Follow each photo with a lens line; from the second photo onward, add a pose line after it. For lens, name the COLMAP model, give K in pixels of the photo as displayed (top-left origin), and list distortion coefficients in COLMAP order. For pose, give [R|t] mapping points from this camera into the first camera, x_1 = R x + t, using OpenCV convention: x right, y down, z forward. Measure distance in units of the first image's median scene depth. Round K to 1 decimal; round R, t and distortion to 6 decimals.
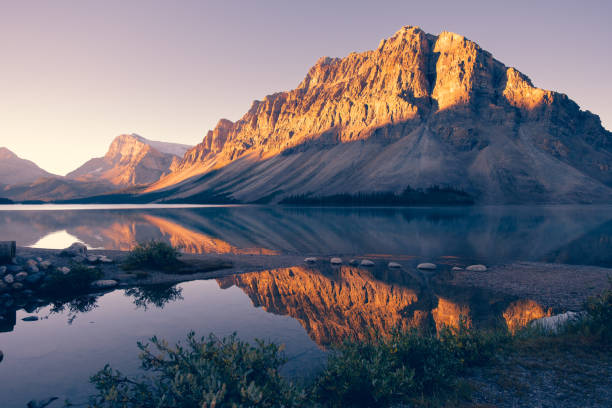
lens RADIAL K [[401.7, 0, 305.4], [0, 401.7, 208.1], [0, 0, 1]] dist [0.009833, -0.000342]
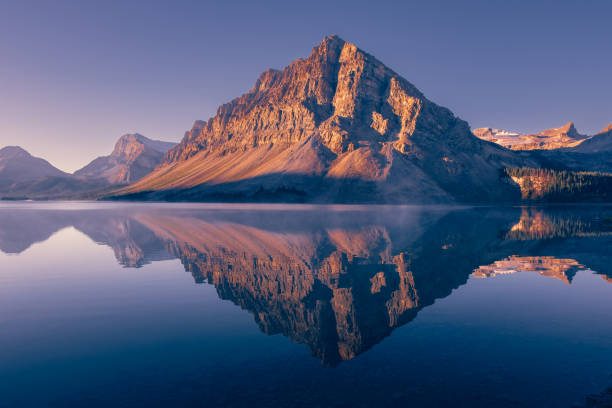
lens RADIAL K [[401.7, 0, 305.4], [0, 401.7, 208.1], [0, 0, 1]] dist [0.009833, -0.000342]
pose [[0.998781, 0.006387, -0.048939, 0.275378], [-0.006125, 0.999966, 0.005505, -0.000557], [0.048972, -0.005198, 0.998787, -0.080253]]
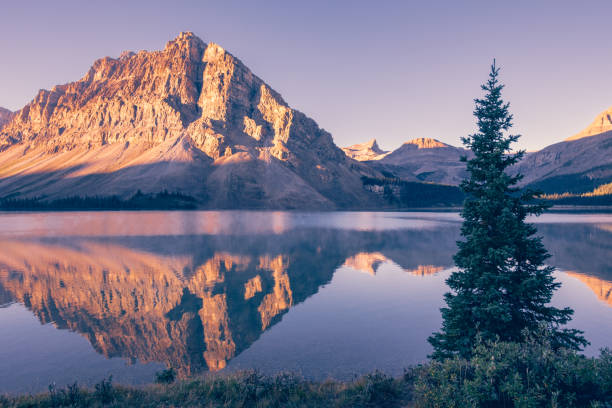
lens RADIAL K [[401.9, 0, 302.4], [0, 401.9, 213.3], [0, 0, 1]] dist [0.002526, -0.004122]
pose [[0.929049, -0.005617, 0.369913, 0.166963], [0.003374, 0.999972, 0.006708, -0.002430], [-0.369940, -0.004984, 0.929042, -0.054417]]
